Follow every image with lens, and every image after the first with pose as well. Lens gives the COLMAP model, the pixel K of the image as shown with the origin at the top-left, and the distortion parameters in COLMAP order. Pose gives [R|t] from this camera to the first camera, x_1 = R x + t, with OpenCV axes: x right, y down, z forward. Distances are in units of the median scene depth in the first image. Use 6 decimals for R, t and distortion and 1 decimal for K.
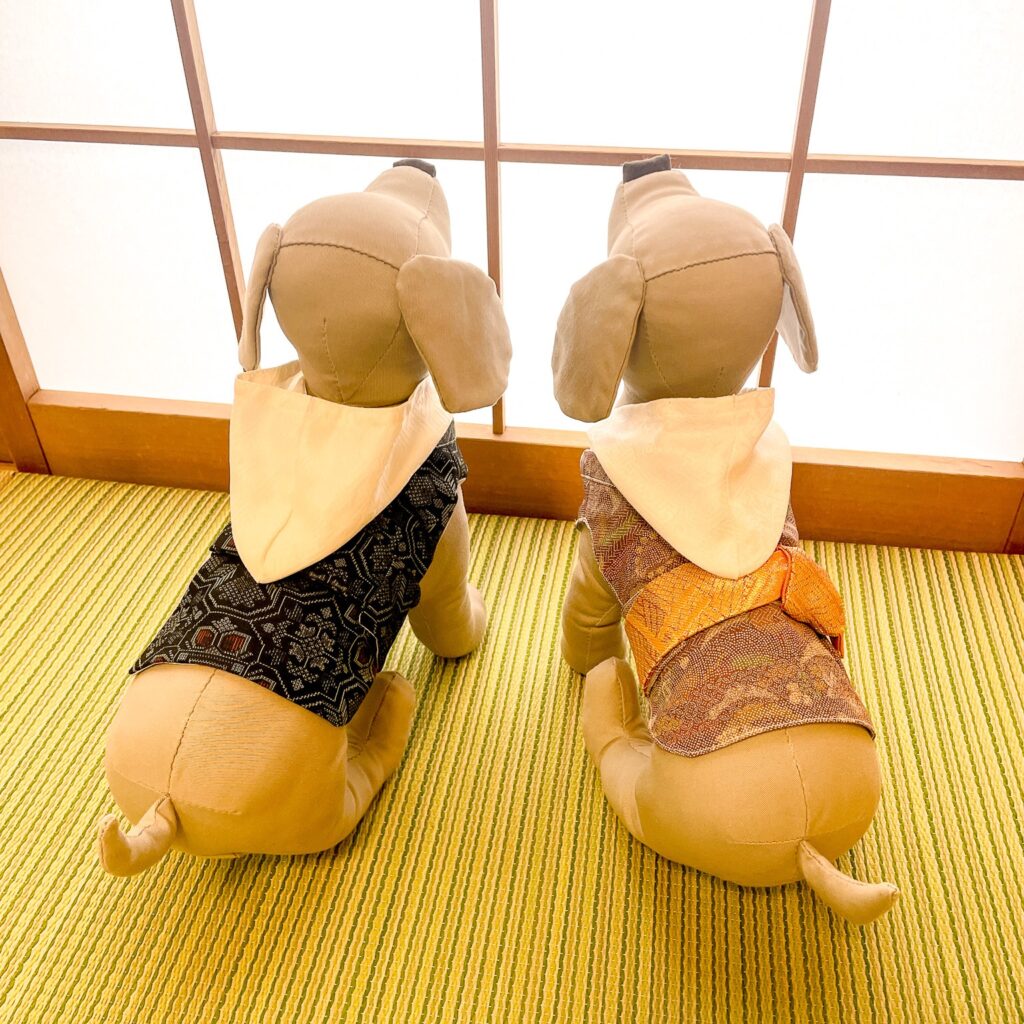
lens RADIAL K [[1067.7, 0, 512.0], [0, 1067.7, 512.0], [0, 0, 1]] dist [0.081143, -0.029185]
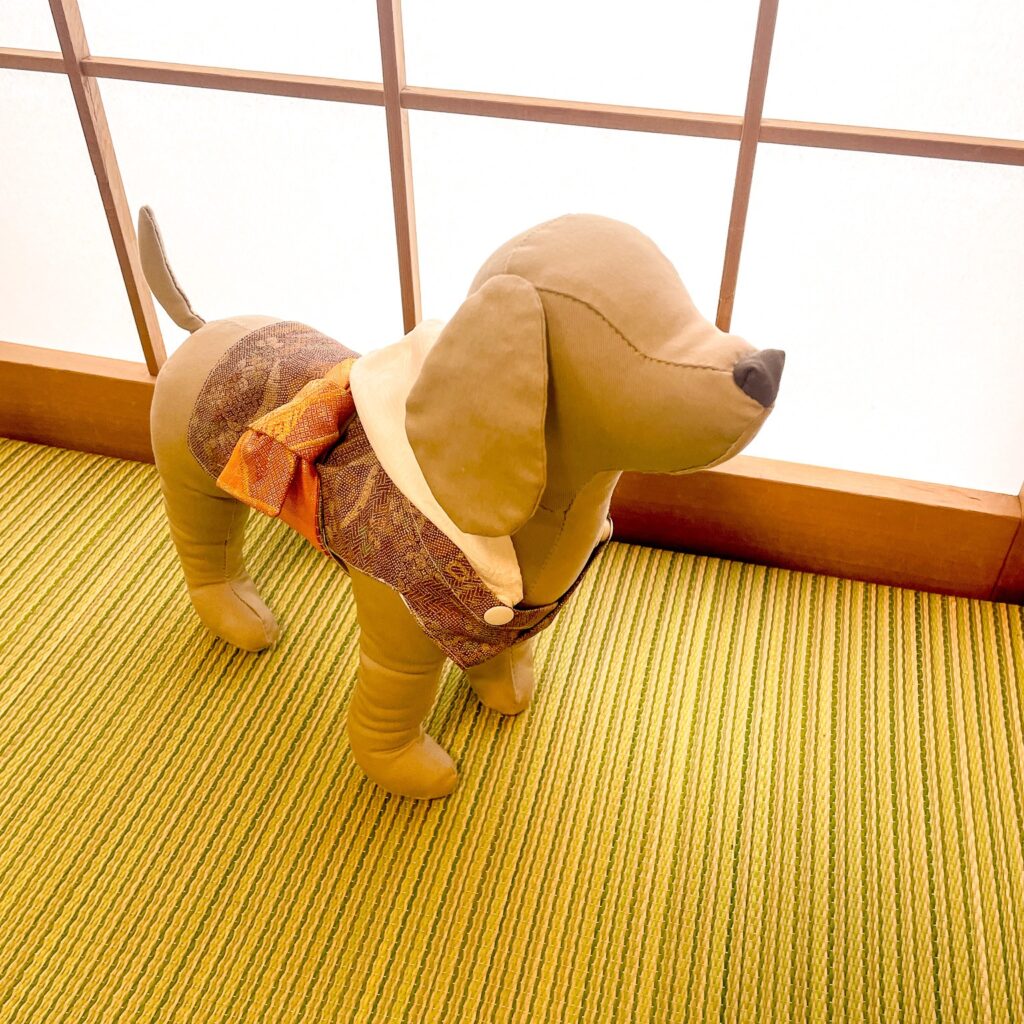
lens RADIAL K [[1066.9, 0, 513.3], [0, 1066.9, 479.0], [0, 0, 1]] dist [0.057474, -0.008730]
pose [[0.995143, 0.068672, -0.070536, 0.153897], [-0.065149, 0.996567, 0.051087, -0.084462], [0.073802, -0.046243, 0.996200, 0.153231]]
